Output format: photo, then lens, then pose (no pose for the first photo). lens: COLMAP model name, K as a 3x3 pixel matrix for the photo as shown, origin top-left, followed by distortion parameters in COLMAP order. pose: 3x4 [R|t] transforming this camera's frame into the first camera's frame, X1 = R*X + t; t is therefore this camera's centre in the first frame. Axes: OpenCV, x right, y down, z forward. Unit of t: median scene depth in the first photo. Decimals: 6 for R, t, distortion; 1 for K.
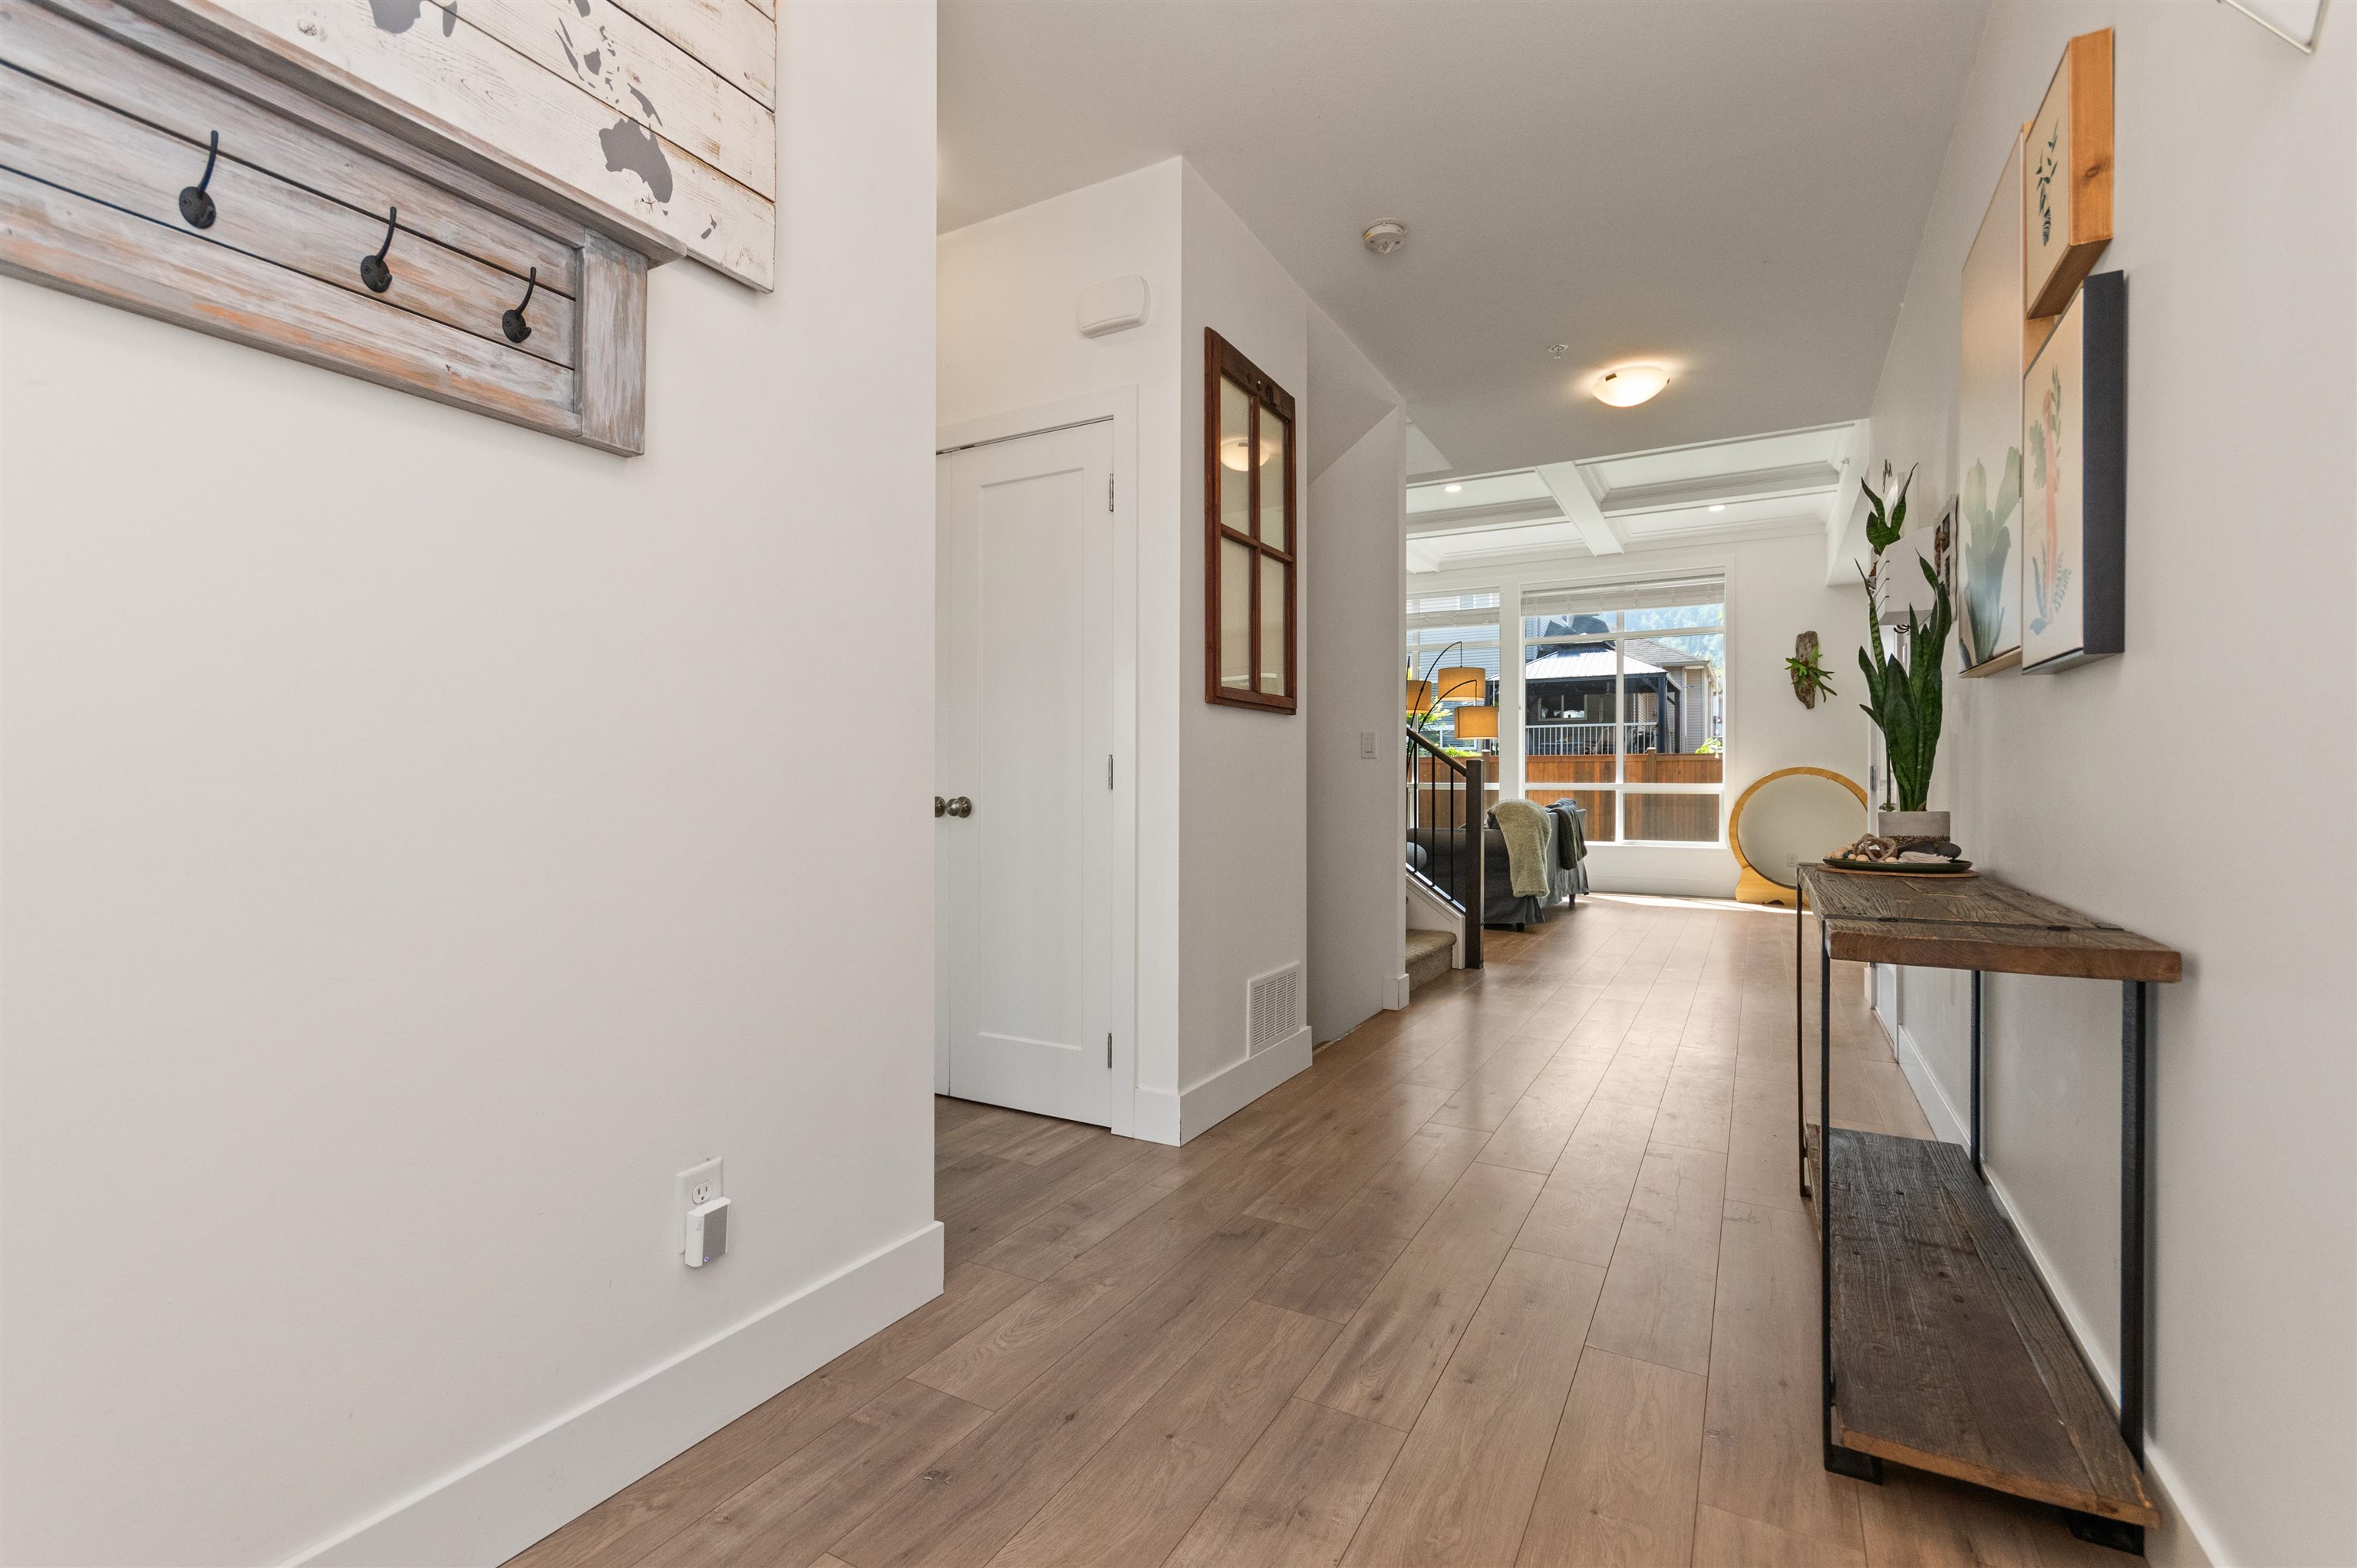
lens RADIAL K [[1037.3, 0, 1179.2], [0, 1037.3, 780.9], [0, 0, 1]] dist [-0.000531, -0.000075]
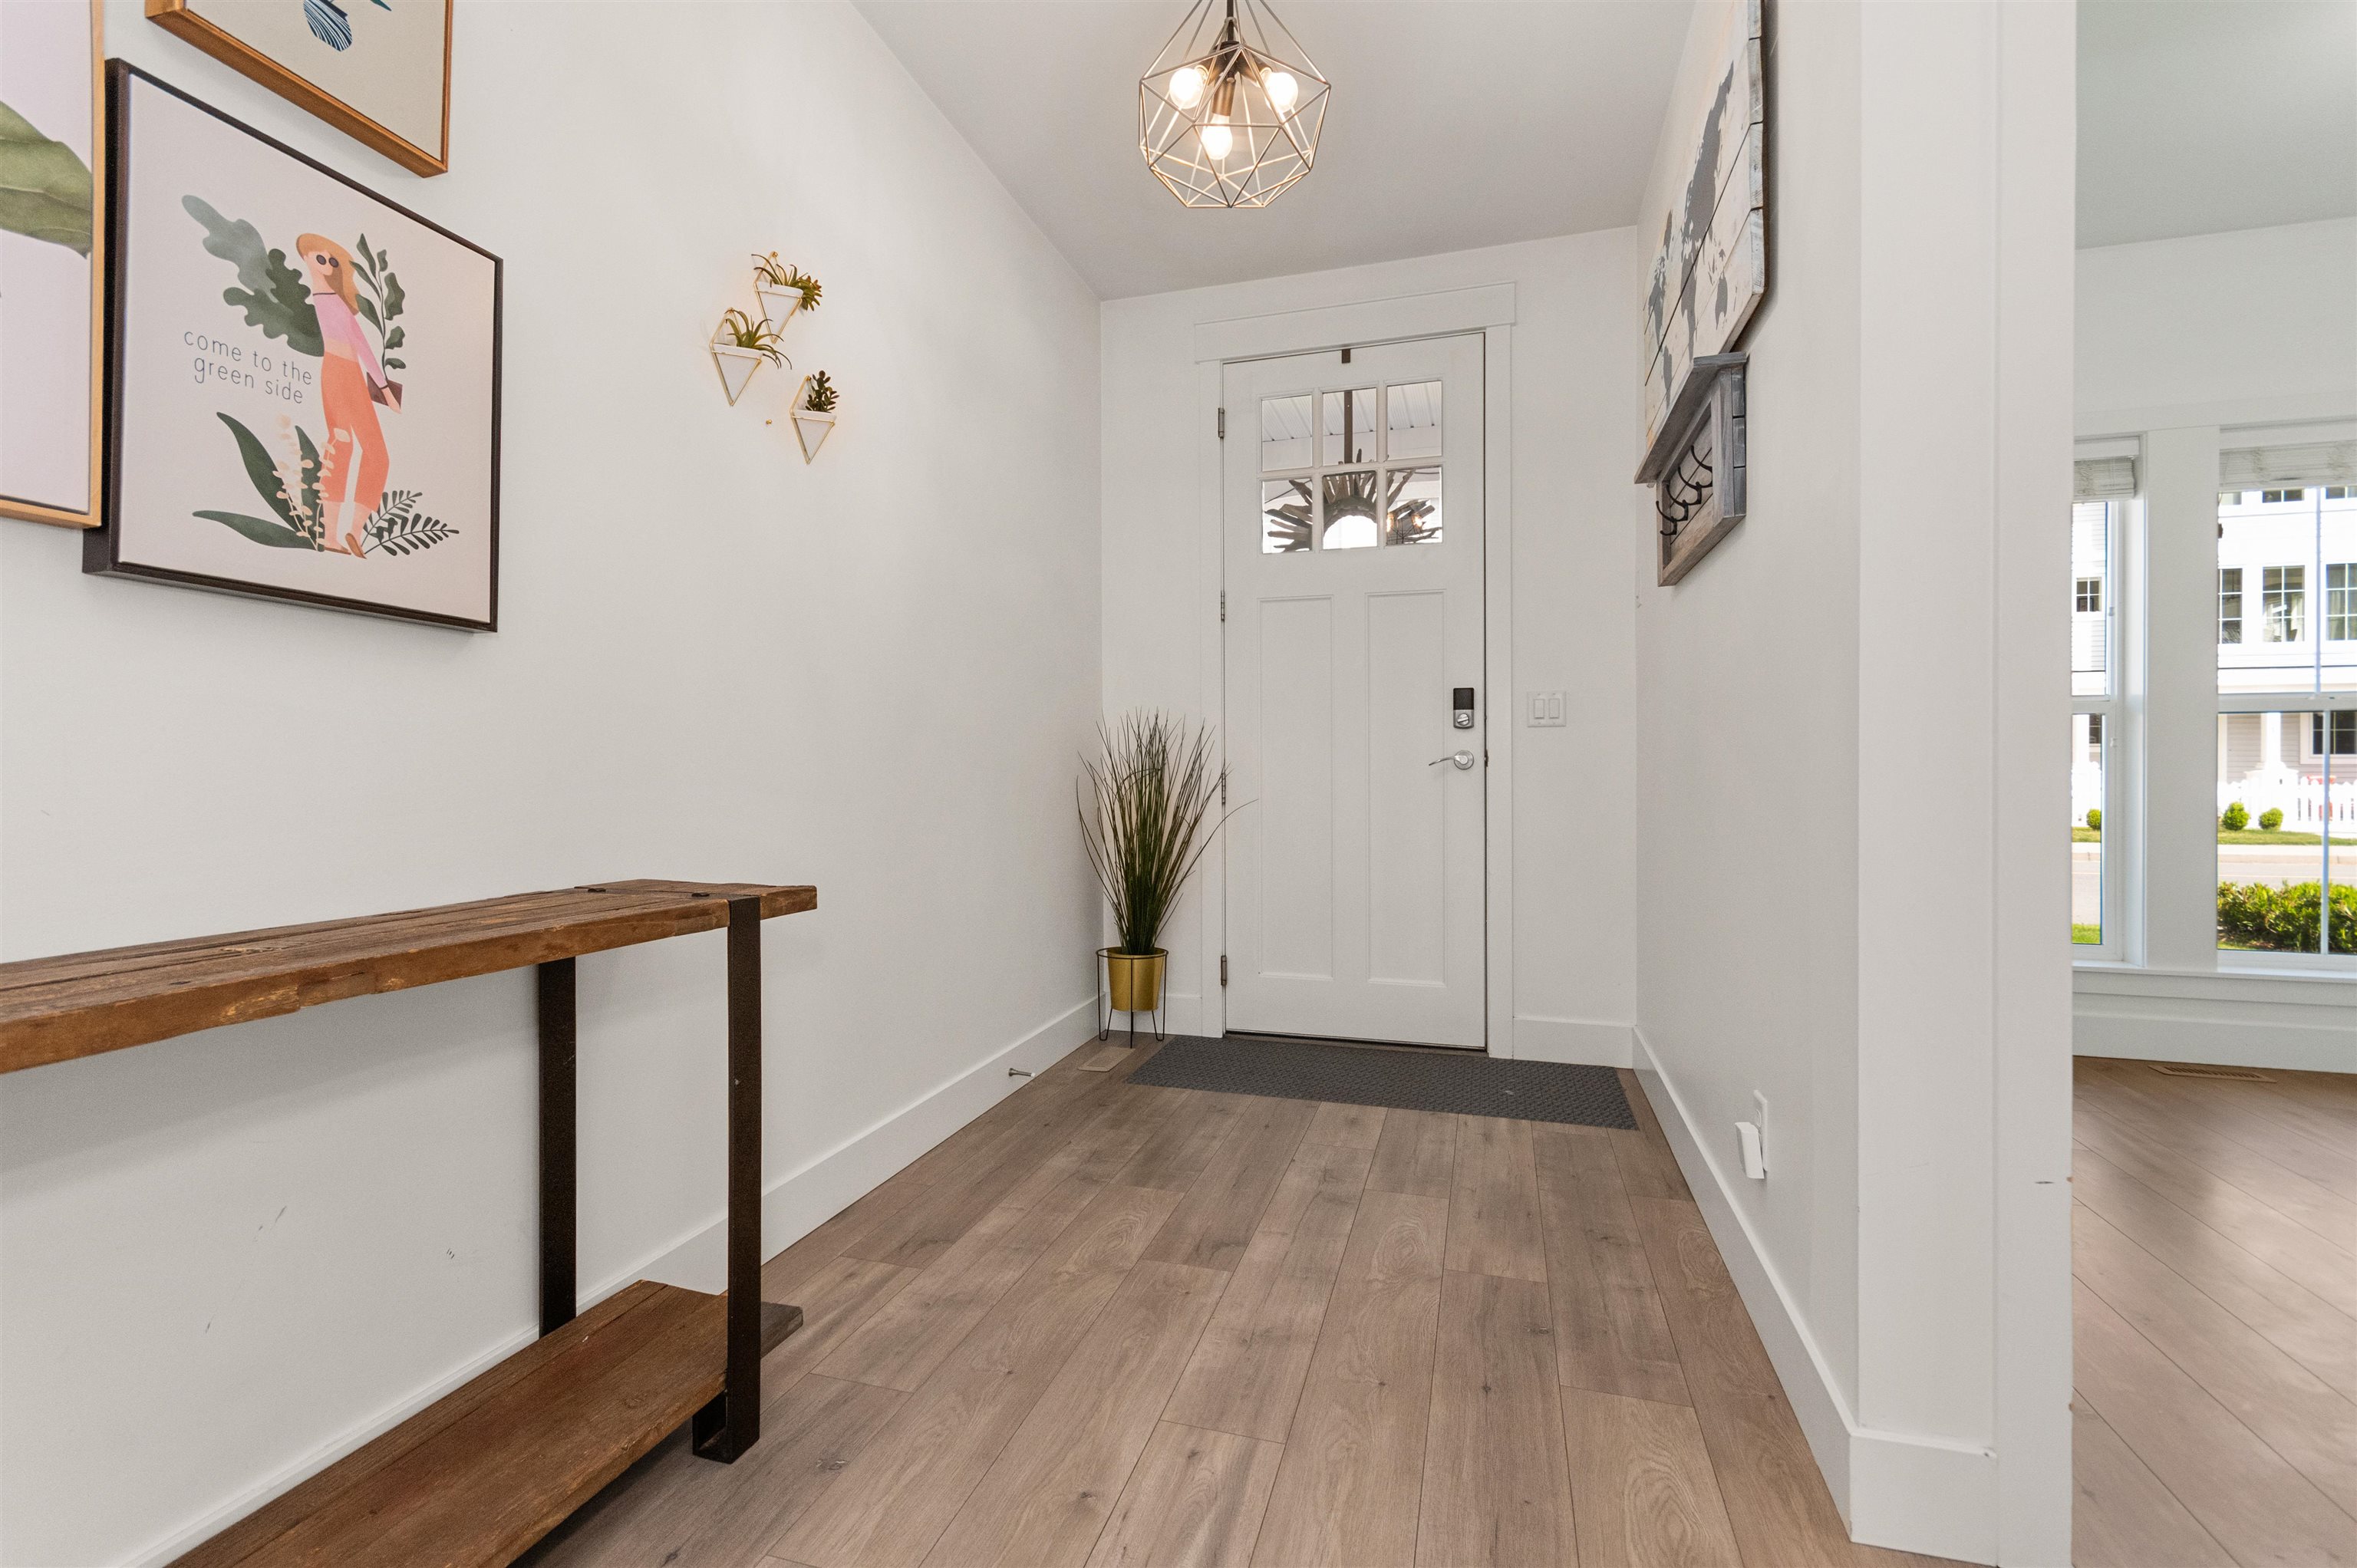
lens RADIAL K [[1037.3, 0, 1178.2], [0, 1037.3, 775.8], [0, 0, 1]] dist [-0.000531, -0.000075]
pose [[-0.976703, 0.003265, -0.214571, 0.425994], [0.002793, 0.999993, 0.002503, 0.011181], [0.214578, 0.001846, -0.976705, 2.023417]]
